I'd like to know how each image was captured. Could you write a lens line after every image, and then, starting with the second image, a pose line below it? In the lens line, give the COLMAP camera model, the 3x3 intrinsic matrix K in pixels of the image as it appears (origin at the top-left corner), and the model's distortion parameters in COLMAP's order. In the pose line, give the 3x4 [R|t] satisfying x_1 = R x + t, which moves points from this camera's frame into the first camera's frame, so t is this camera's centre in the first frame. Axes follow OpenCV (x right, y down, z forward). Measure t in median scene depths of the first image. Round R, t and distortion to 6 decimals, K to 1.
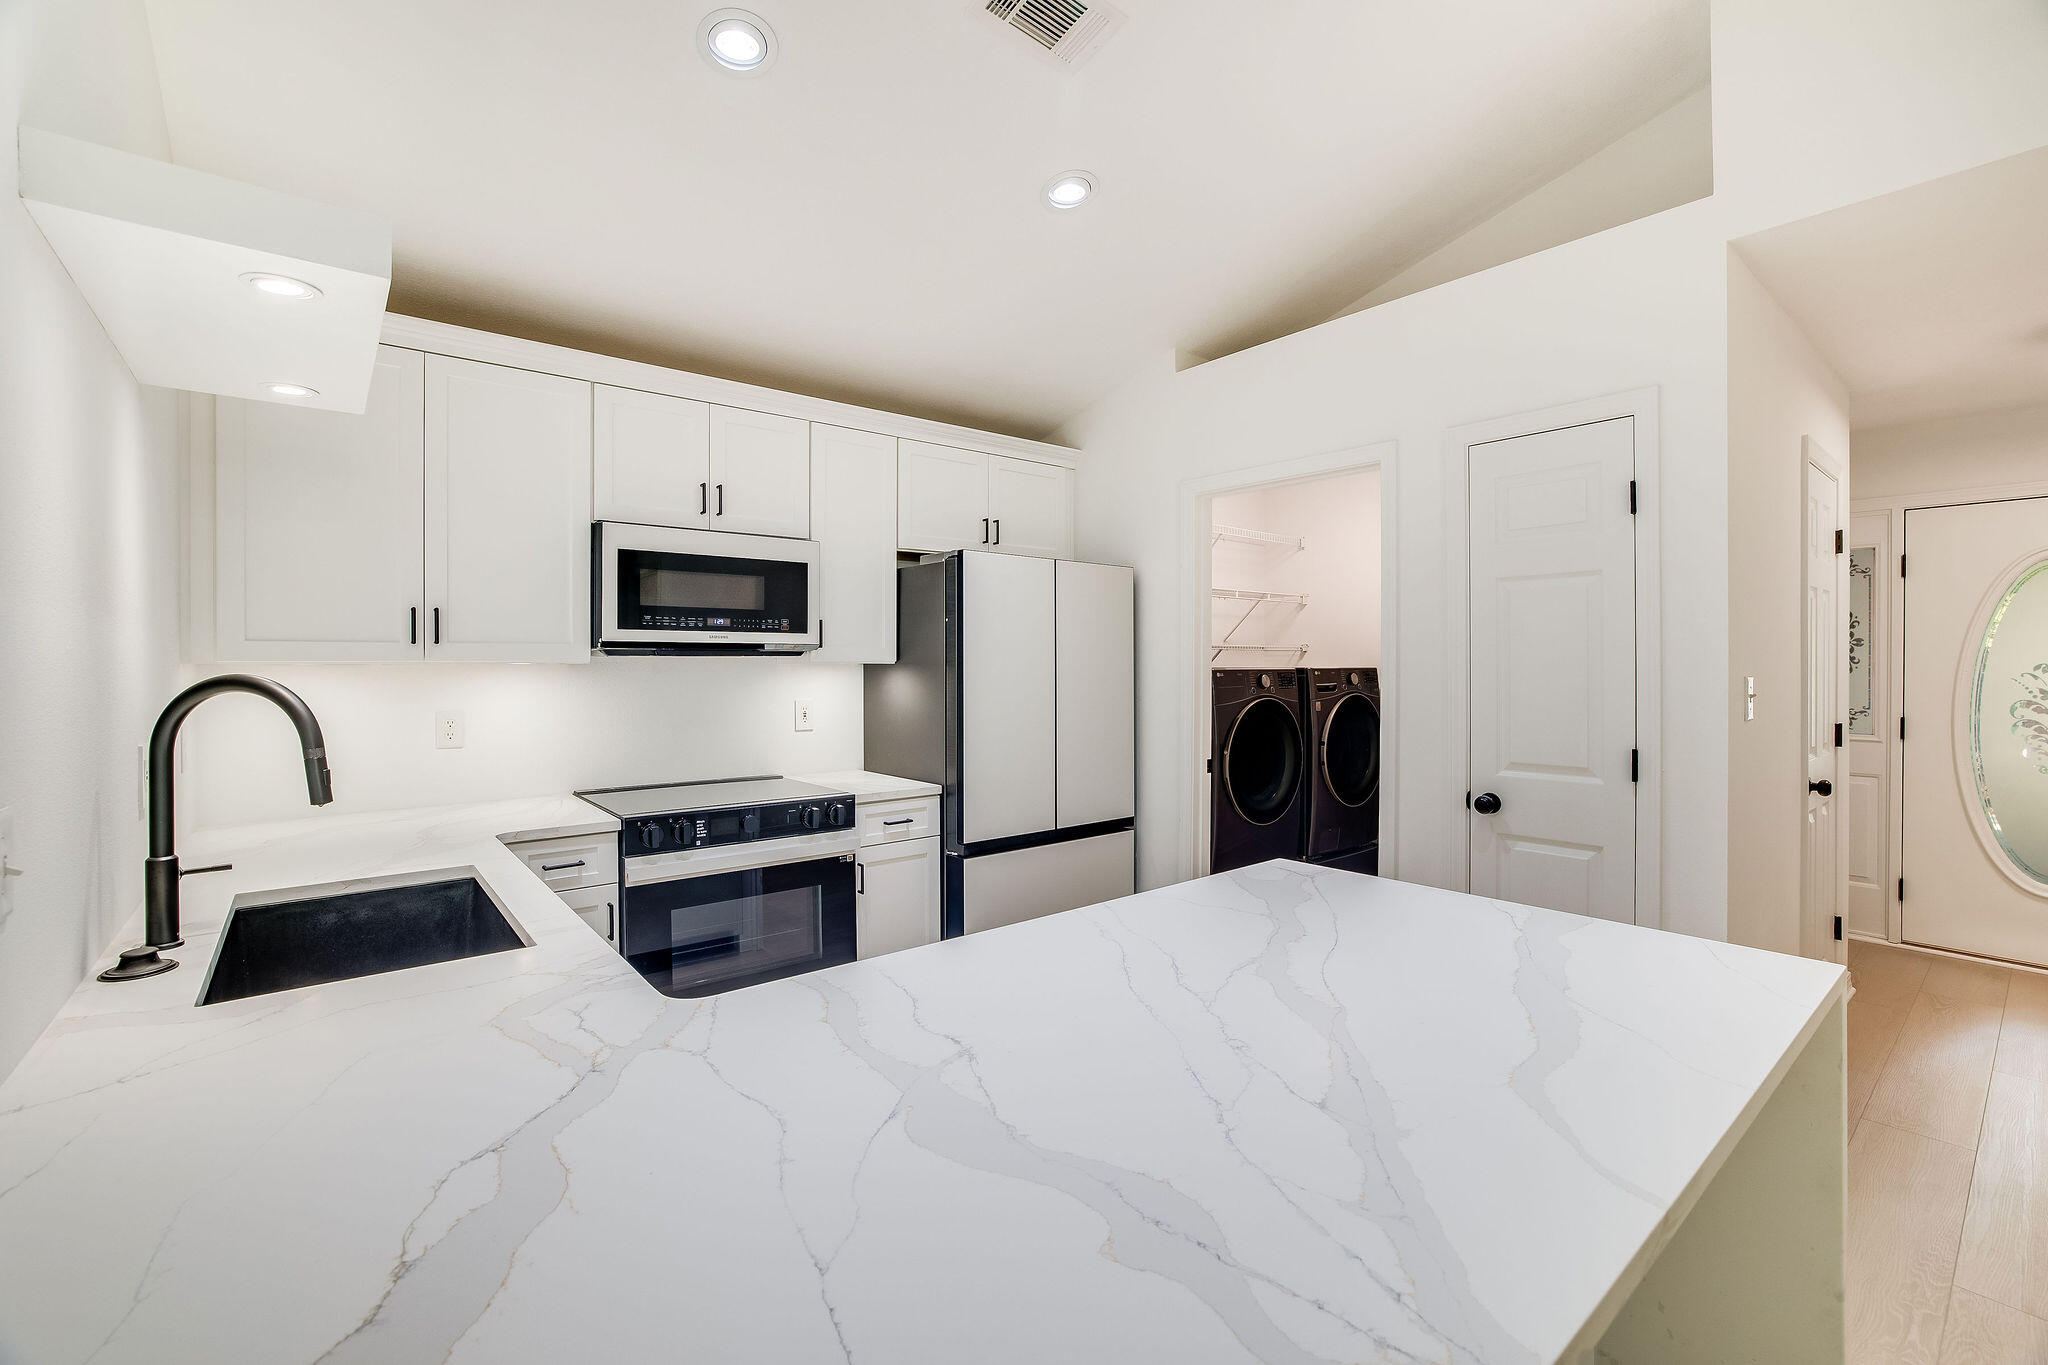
lens RADIAL K [[904.8, 0, 1026.8], [0, 904.8, 670.9], [0, 0, 1]] dist [-0.001441, 0.000004]
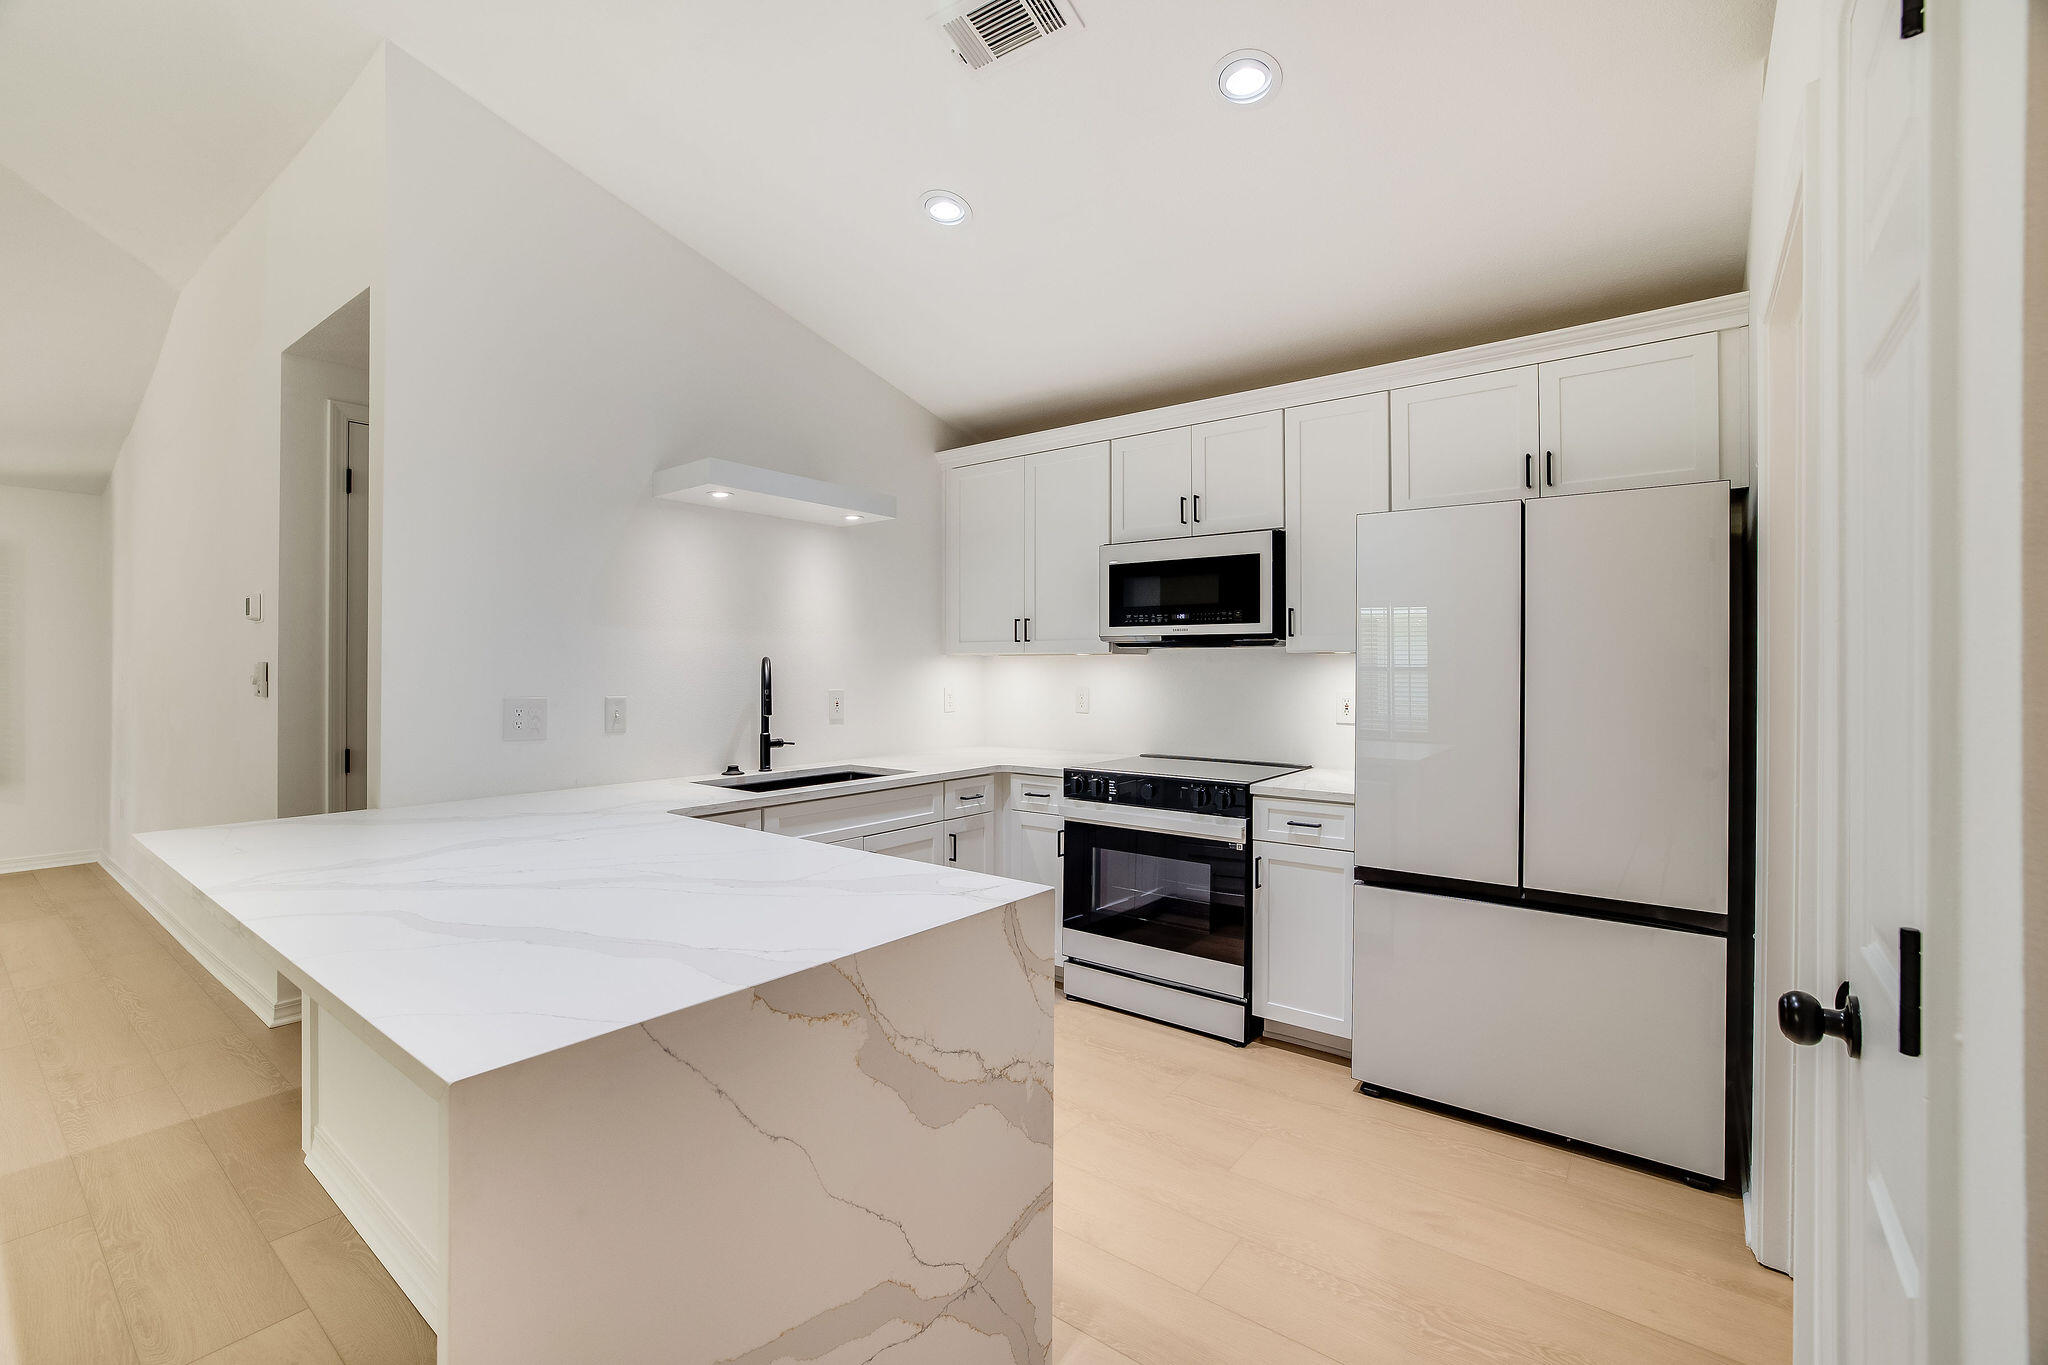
lens RADIAL K [[907.4, 0, 1024.3], [0, 907.4, 668.9], [0, 0, 1]] dist [-0.001182, -0.000020]
pose [[0.227936, 0.007246, -0.973649, 0.509111], [-0.008107, 0.999952, 0.005544, 0.004933], [0.973642, 0.006630, 0.227984, 0.380981]]
